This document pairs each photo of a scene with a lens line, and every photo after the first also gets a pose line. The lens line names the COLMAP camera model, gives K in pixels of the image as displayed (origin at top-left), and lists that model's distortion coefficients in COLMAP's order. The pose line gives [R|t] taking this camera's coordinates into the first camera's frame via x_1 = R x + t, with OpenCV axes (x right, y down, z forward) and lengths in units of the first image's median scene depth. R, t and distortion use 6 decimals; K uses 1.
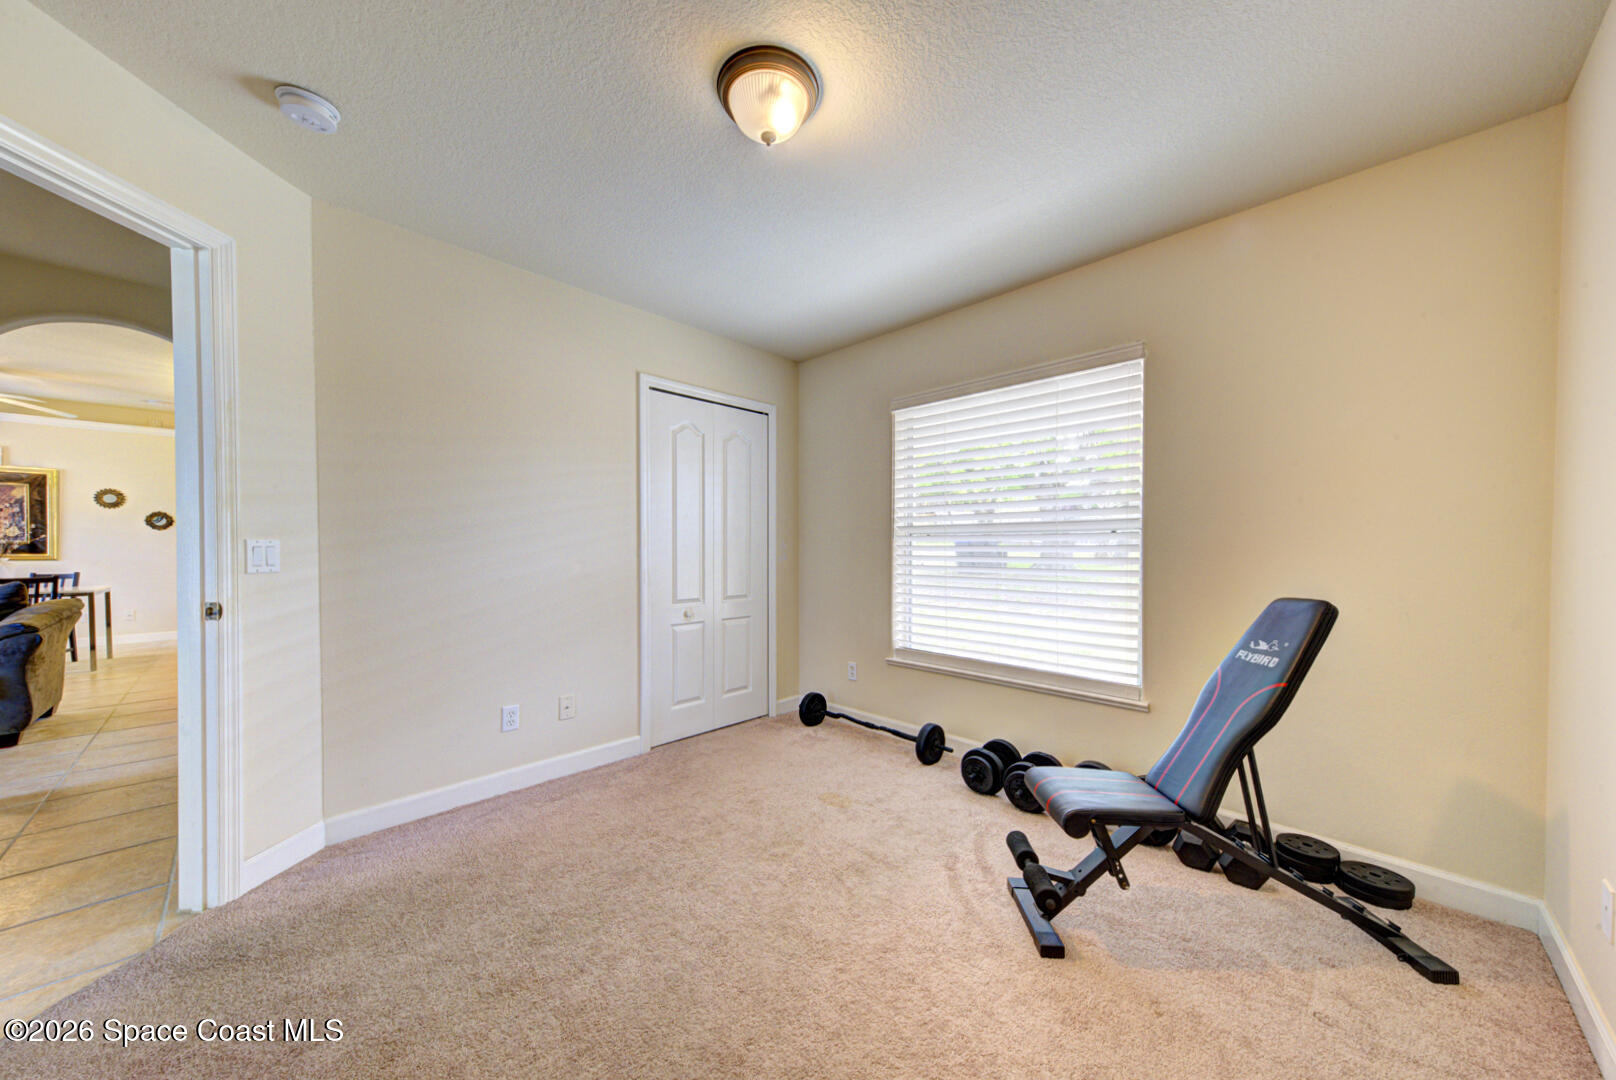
lens RADIAL K [[558.7, 0, 806.2], [0, 558.7, 555.4], [0, 0, 1]] dist [0.028242, -0.005774]
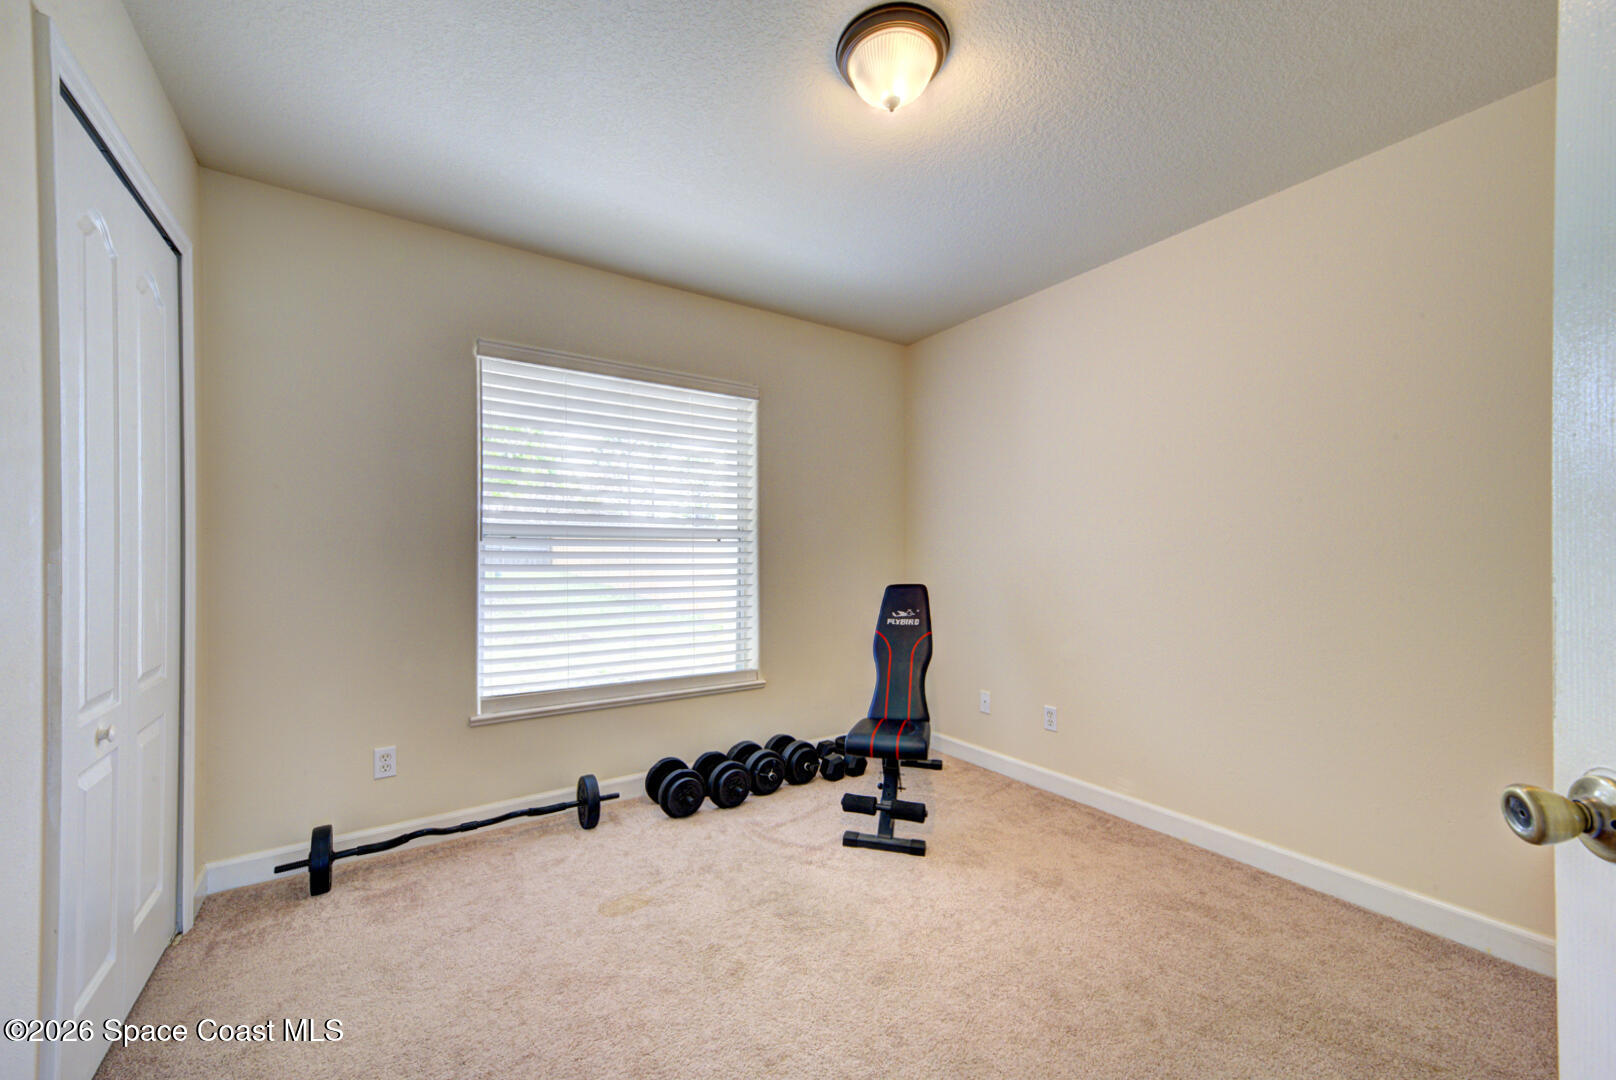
lens RADIAL K [[619.2, 0, 813.7], [0, 619.2, 556.6], [0, 0, 1]] dist [0.002239, 0.009229]
pose [[0.195350, 0.000127, 0.980734, -0.572041], [0.014587, 0.999889, -0.003035, -0.003226], [-0.980625, 0.014899, 0.195326, 0.506037]]
